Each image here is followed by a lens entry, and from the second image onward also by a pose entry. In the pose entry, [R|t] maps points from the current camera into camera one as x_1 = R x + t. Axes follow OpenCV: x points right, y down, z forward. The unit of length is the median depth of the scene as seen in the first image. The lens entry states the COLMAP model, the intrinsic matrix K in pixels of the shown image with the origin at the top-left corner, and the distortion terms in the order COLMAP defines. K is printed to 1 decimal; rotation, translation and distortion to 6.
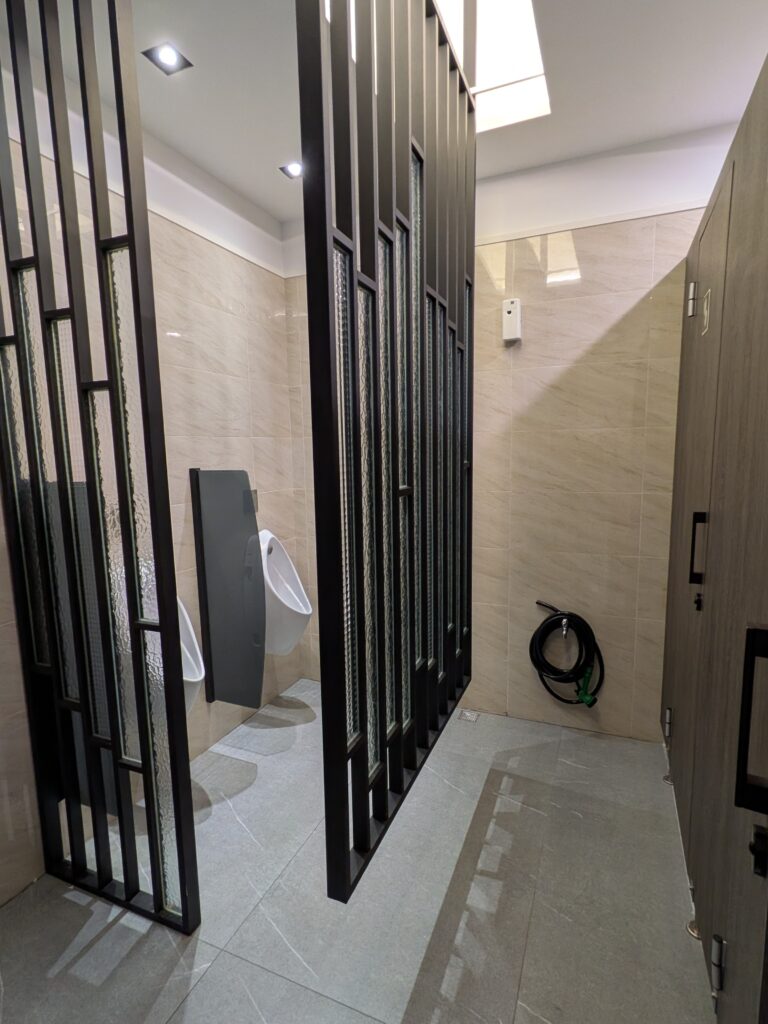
lens RADIAL K [[520.5, 0, 382.4], [0, 520.5, 517.5], [0, 0, 1]] dist [0.001110, 0.000589]
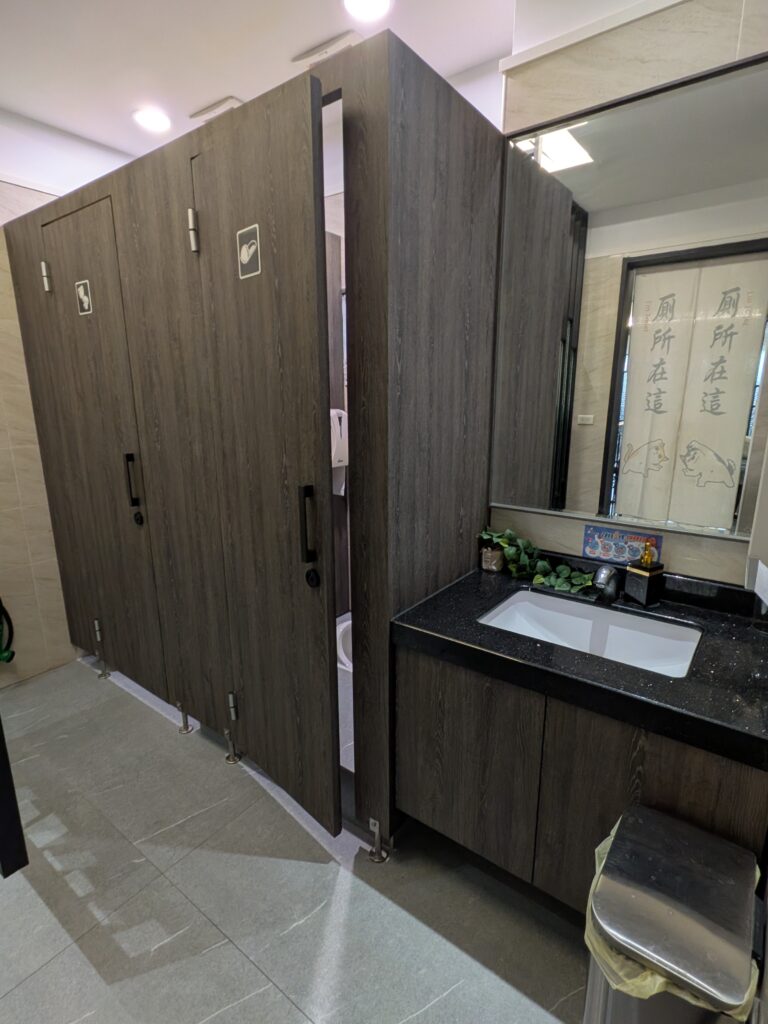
lens RADIAL K [[520.5, 0, 382.4], [0, 520.5, 517.5], [0, 0, 1]] dist [0.001110, 0.000589]
pose [[0.242016, -0.214186, 0.946337, -0.536123], [0.125628, 0.974038, 0.188327, -0.020476], [-0.962105, 0.073308, 0.262640, 0.007897]]
